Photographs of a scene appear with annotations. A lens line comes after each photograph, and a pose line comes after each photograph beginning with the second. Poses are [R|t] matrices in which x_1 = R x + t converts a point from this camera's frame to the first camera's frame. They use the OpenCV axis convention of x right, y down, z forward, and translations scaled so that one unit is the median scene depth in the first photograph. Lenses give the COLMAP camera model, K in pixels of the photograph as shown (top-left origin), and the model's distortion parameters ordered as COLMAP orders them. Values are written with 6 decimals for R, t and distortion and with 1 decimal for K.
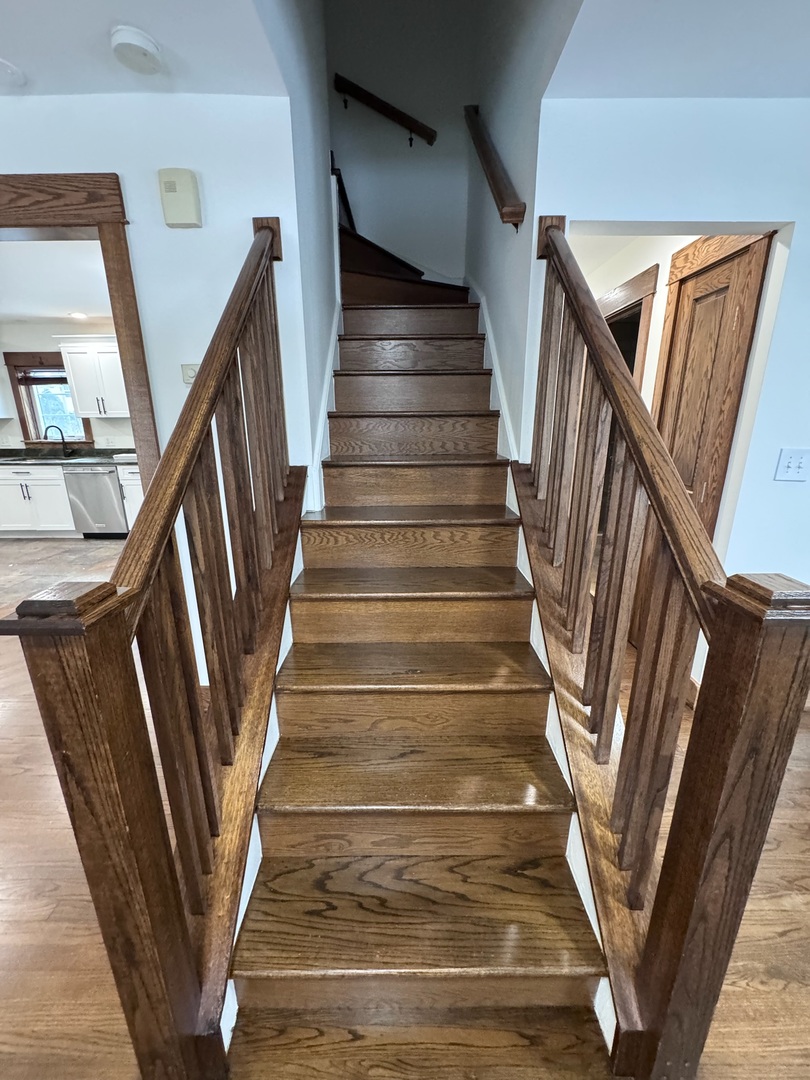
lens RADIAL K [[430.5, 0, 405.3], [0, 430.5, 538.7], [0, 0, 1]] dist [-0.002029, 0.000041]
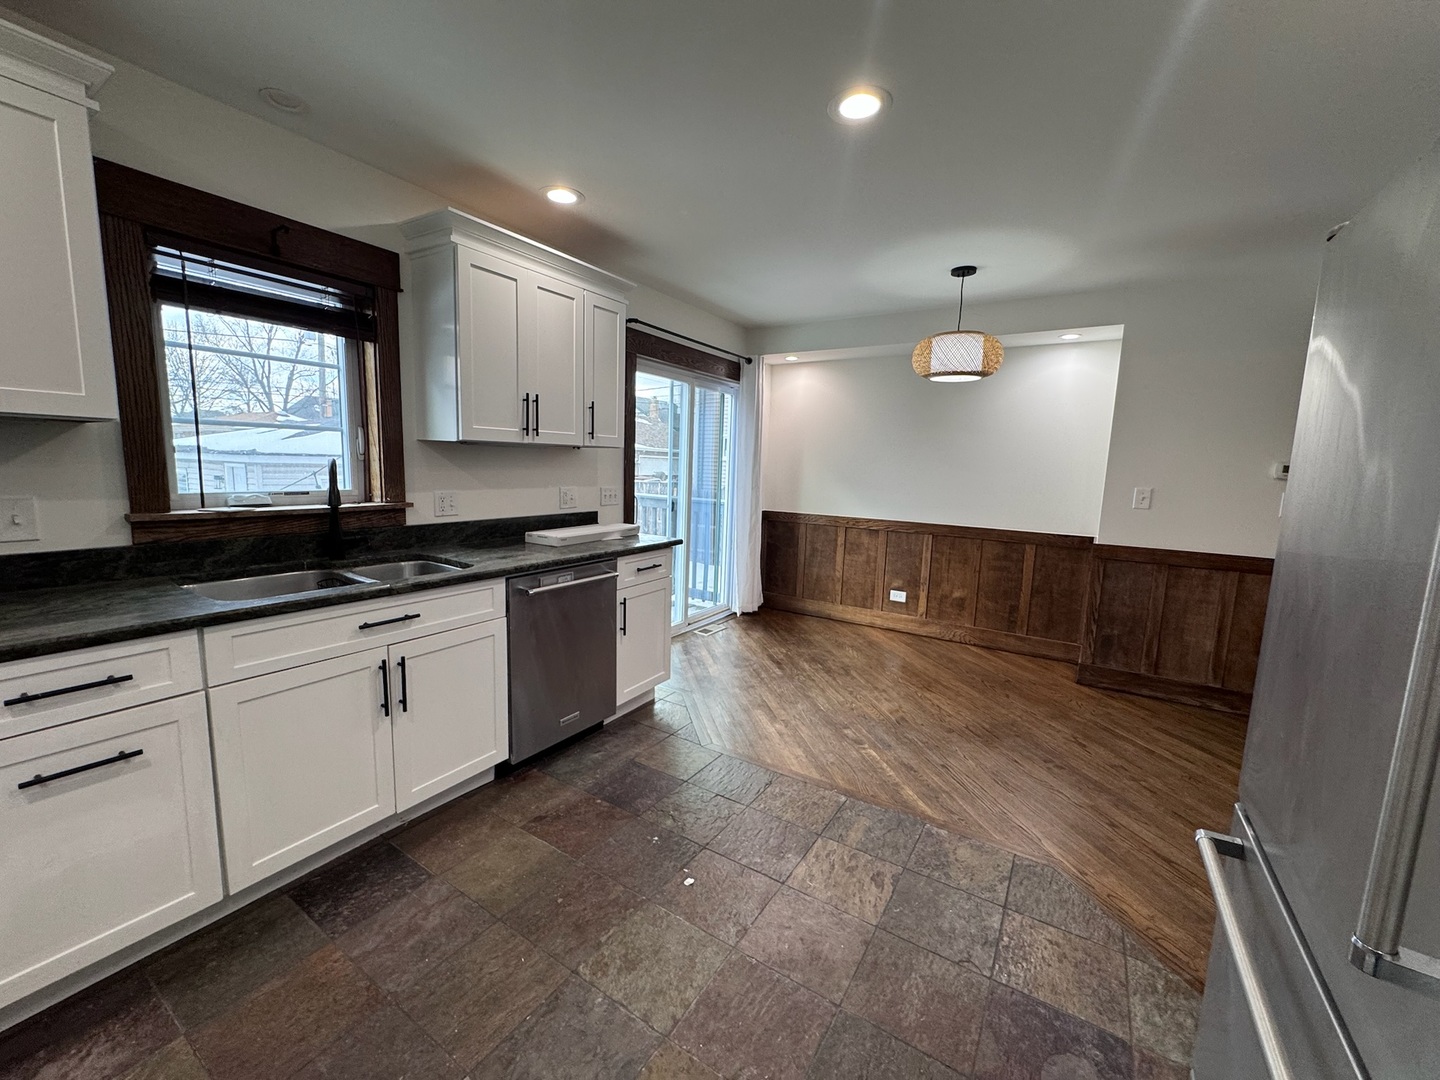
lens RADIAL K [[574.0, 0, 718.1], [0, 574.0, 539.6], [0, 0, 1]] dist [-0.002029, 0.000041]
pose [[0.543555, -0.093550, 0.834144, -2.289360], [0.196728, 0.980288, -0.018254, -0.331339], [-0.815994, 0.174022, 0.551244, 1.272555]]
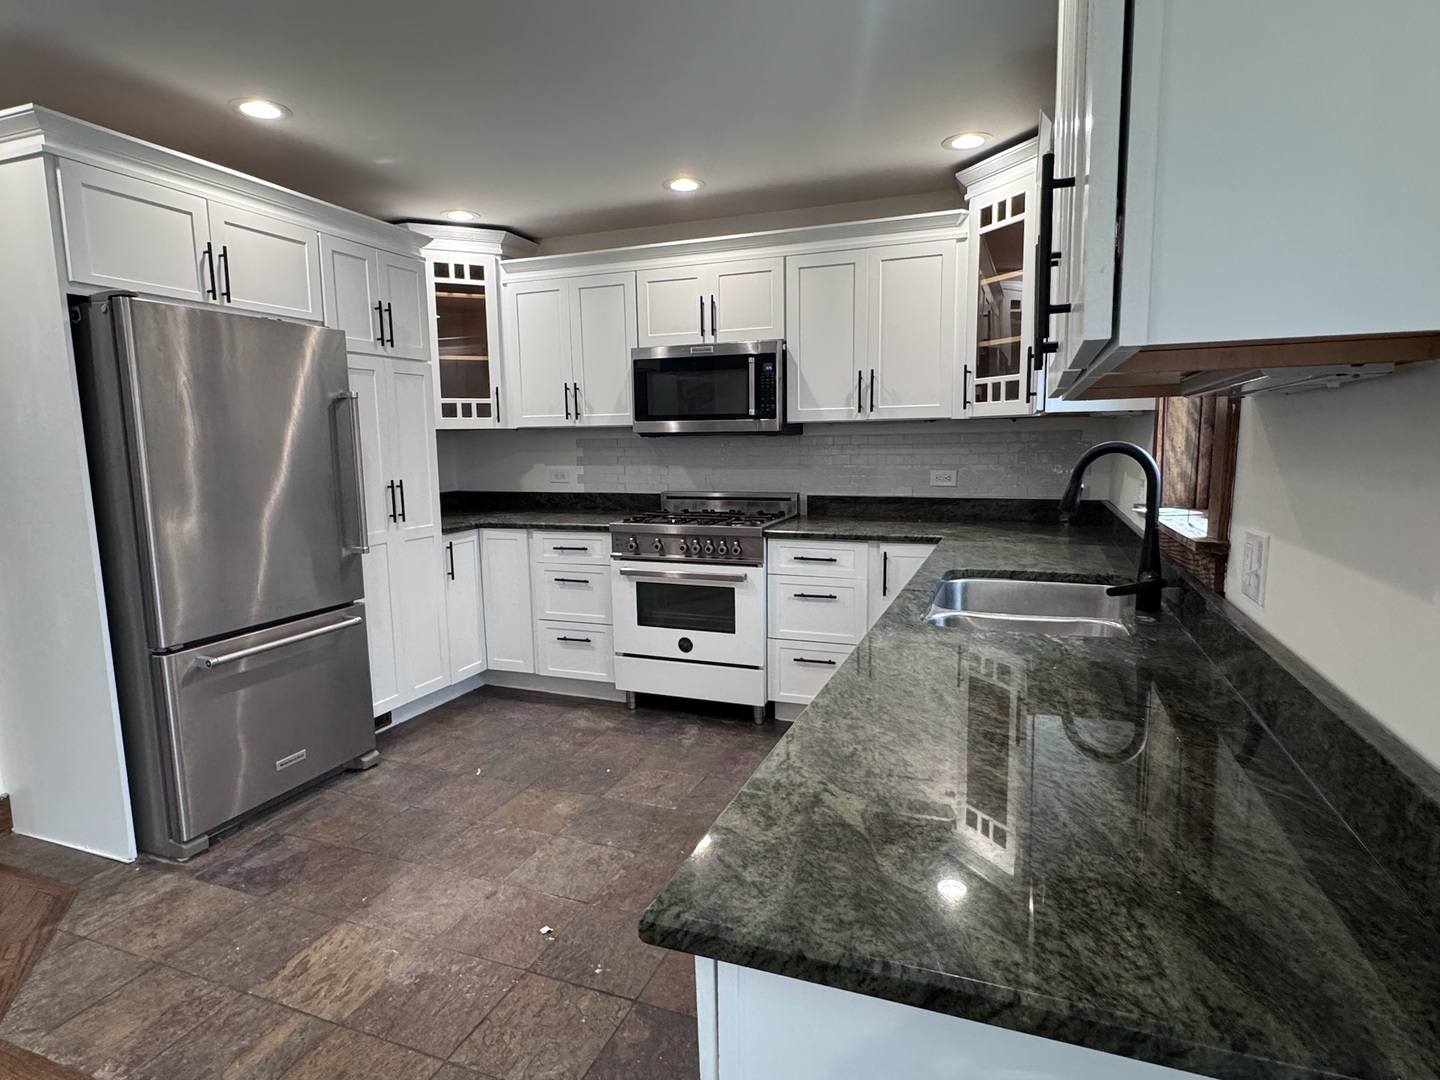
lens RADIAL K [[795.5, 0, 711.4], [0, 795.5, 541.9], [0, 0, 1]] dist [-0.002742, -0.001513]
pose [[-0.367934, 0.128150, -0.920979, -0.942552], [-0.239501, 0.943979, 0.227031, -0.584235], [0.898479, 0.304108, -0.316630, 2.169438]]
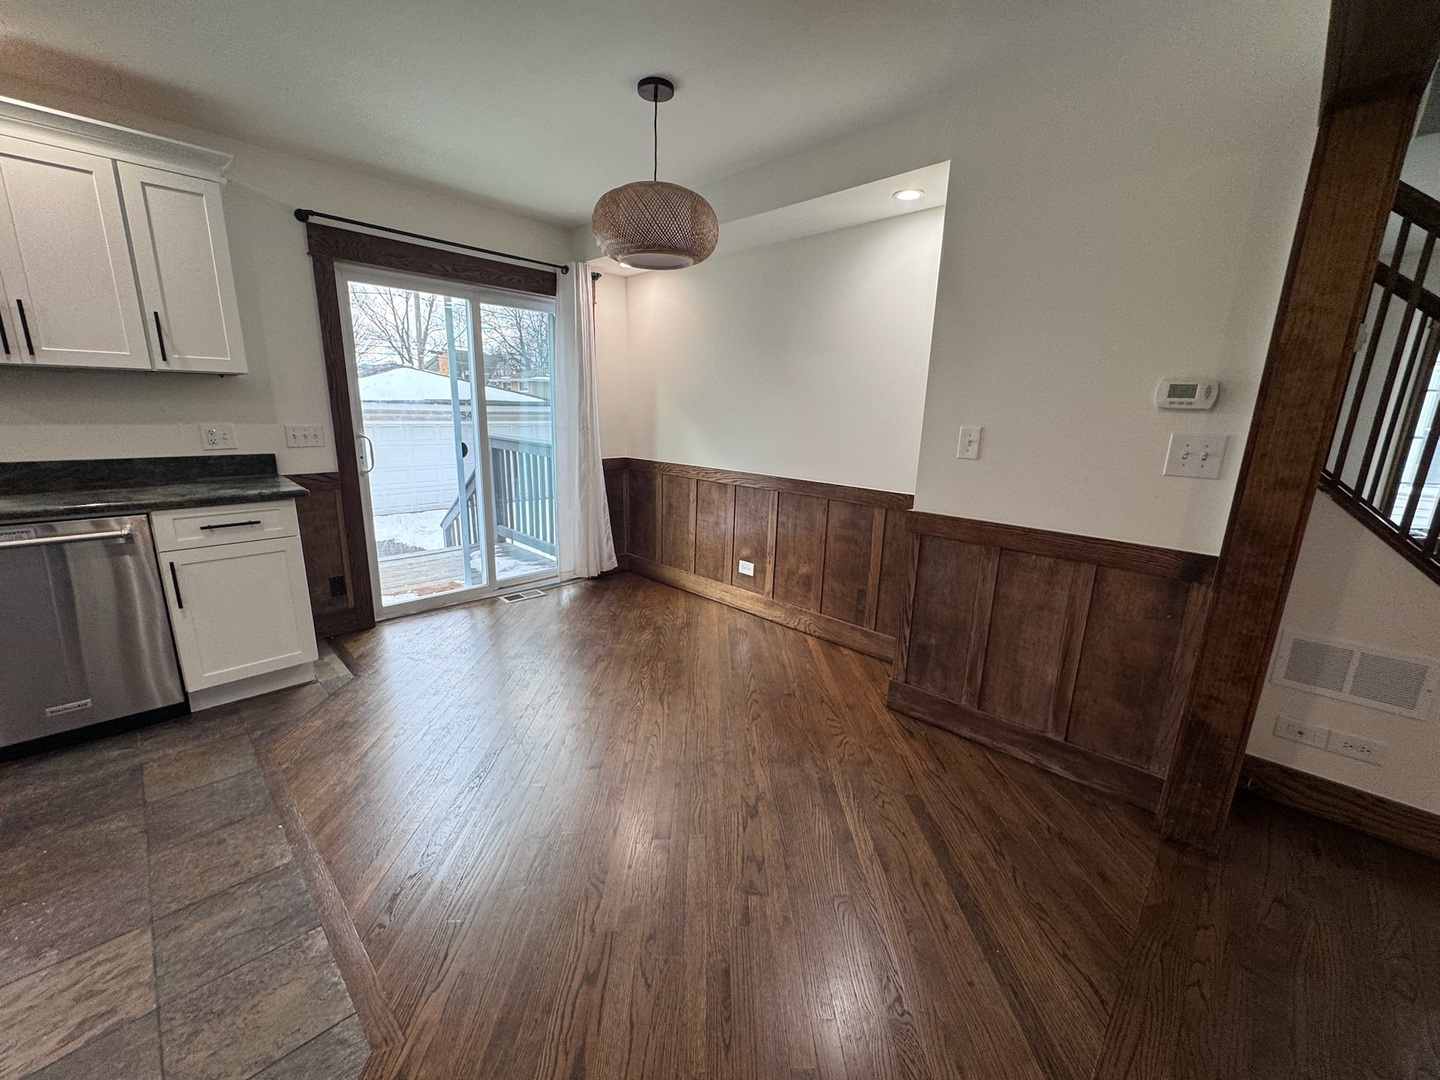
lens RADIAL K [[574.0, 0, 718.1], [0, 574.0, 539.6], [0, 0, 1]] dist [-0.002029, 0.000041]
pose [[0.699446, -0.141149, 0.700608, -1.424266], [0.167377, 0.985392, 0.031425, -0.186566], [-0.694810, 0.095286, 0.712854, 0.795511]]
